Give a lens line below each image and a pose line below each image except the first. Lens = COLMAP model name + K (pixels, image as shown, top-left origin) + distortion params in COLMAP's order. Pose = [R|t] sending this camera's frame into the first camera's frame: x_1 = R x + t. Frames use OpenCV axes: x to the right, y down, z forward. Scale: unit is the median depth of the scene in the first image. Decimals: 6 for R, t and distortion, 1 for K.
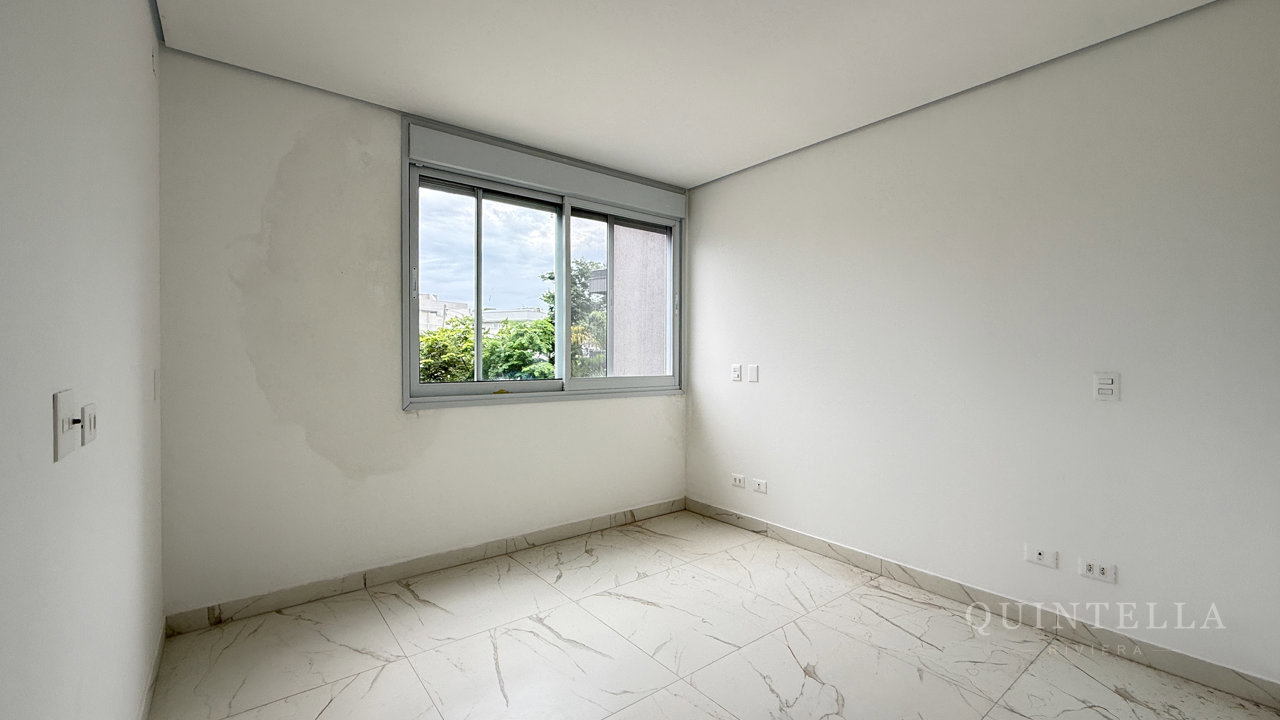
lens RADIAL K [[514.2, 0, 634.5], [0, 514.2, 361.9], [0, 0, 1]] dist [-0.000258, 0.000073]
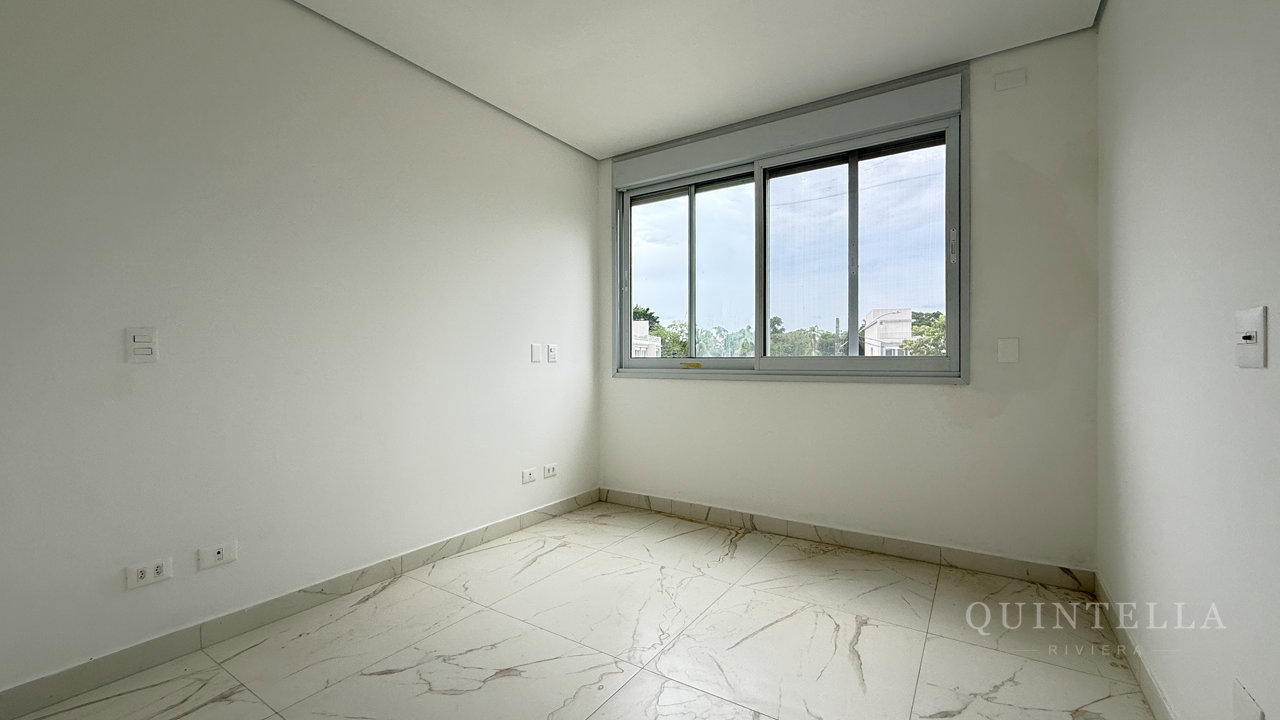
lens RADIAL K [[503.8, 0, 640.0], [0, 503.8, 360.0], [0, 0, 1]] dist [-0.000044, 0.000015]
pose [[0.341435, 0.023207, -0.939619, 0.699679], [0.022949, 0.999191, 0.033018, 0.002613], [0.939625, -0.032837, 0.340626, 0.509728]]
